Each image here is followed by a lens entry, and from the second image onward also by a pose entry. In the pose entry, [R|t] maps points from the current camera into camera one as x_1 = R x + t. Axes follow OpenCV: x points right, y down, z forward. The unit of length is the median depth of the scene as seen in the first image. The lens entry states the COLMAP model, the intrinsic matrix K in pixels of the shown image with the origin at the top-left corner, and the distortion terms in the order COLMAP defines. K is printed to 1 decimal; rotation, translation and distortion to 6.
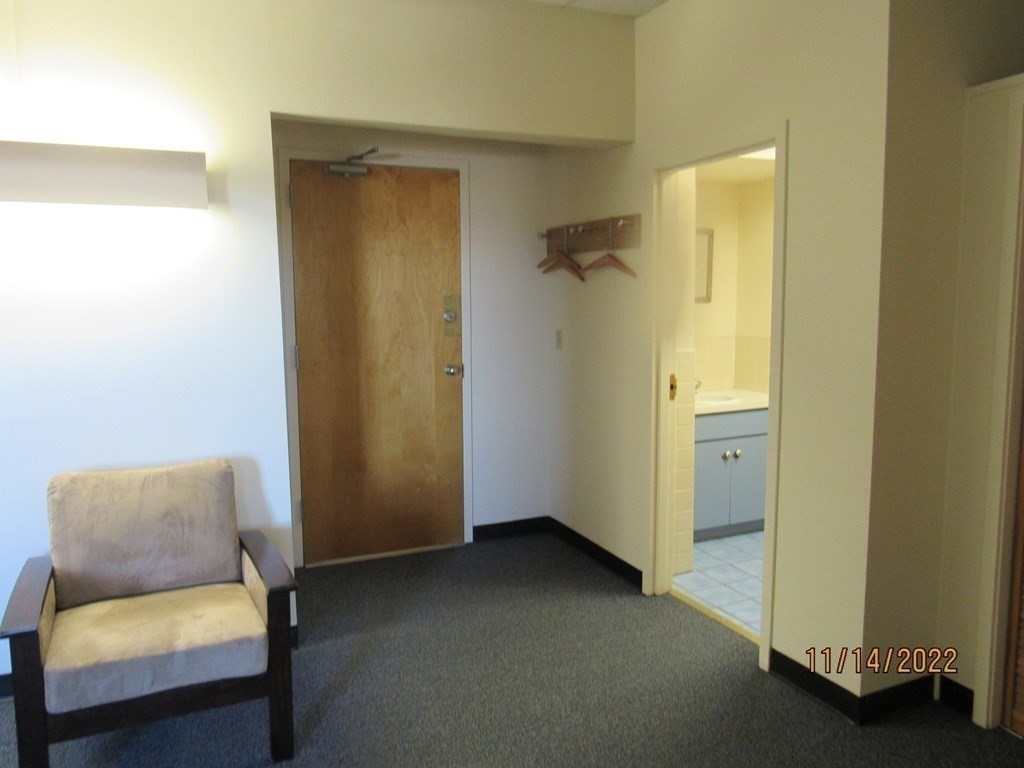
lens RADIAL K [[723.0, 0, 513.0], [0, 723.0, 374.2], [0, 0, 1]] dist [-0.052444, 0.004757]
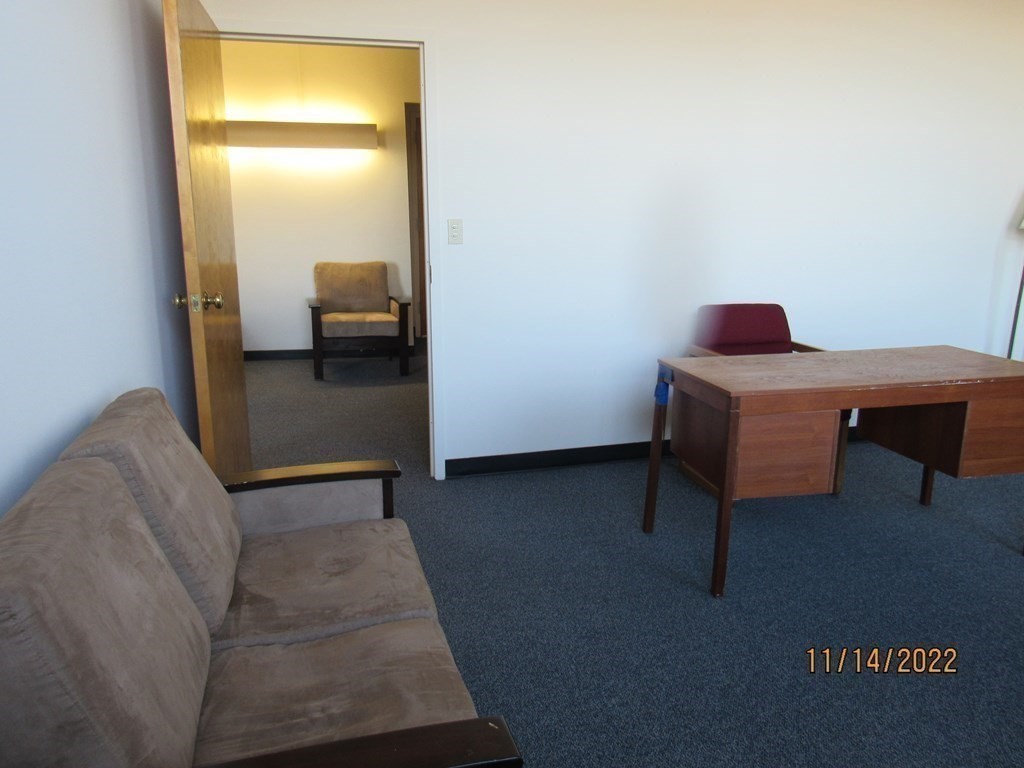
lens RADIAL K [[723.4, 0, 497.8], [0, 723.4, 381.4], [0, 0, 1]] dist [-0.059516, 0.009184]
pose [[0.975884, 0.054950, -0.211262, 0.354298], [-0.027062, 0.990787, 0.132701, 0.142010], [0.216608, -0.123784, 0.968379, -0.921624]]
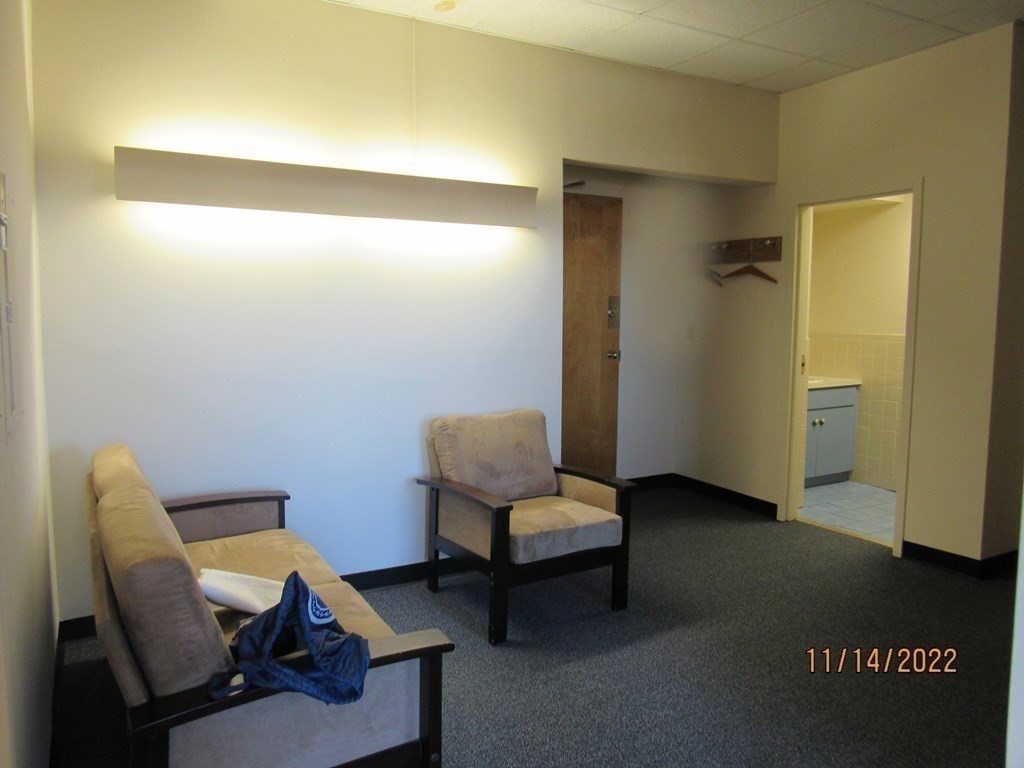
lens RADIAL K [[723.4, 0, 497.8], [0, 723.4, 381.4], [0, 0, 1]] dist [-0.059516, 0.009184]
pose [[0.997395, -0.000545, 0.072135, -0.449965], [0.000953, 0.999984, -0.005620, 0.056489], [-0.072130, 0.005675, 0.997379, -0.297346]]
